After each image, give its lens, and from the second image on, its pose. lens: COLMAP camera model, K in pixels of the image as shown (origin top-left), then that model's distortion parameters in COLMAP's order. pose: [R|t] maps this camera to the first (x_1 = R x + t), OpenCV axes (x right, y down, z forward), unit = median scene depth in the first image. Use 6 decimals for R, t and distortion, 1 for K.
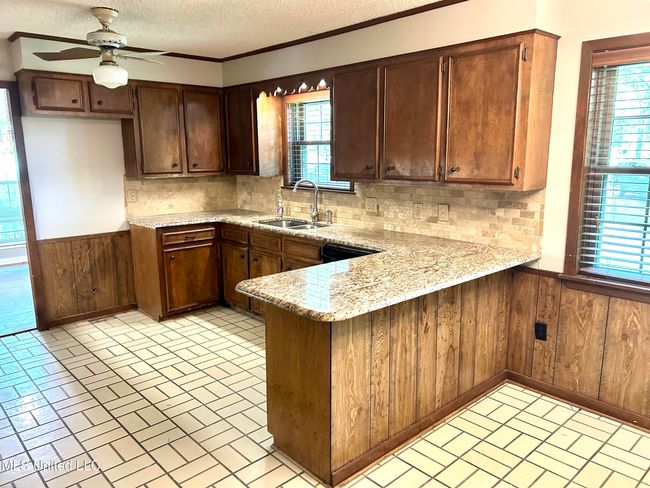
lens RADIAL K [[492.4, 0, 326.6], [0, 492.4, 239.4], [0, 0, 1]] dist [0.037532, 0.003128]
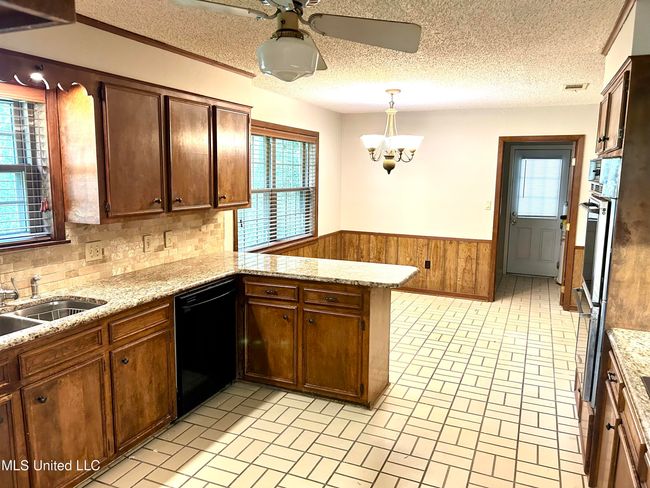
lens RADIAL K [[492.4, 0, 326.4], [0, 492.4, 247.4], [0, 0, 1]] dist [0.037532, 0.003128]
pose [[-0.391605, -0.118583, 0.912460, -0.841706], [0.178867, 0.962933, 0.201908, -0.183656], [-0.902581, 0.242277, -0.355879, 1.030766]]
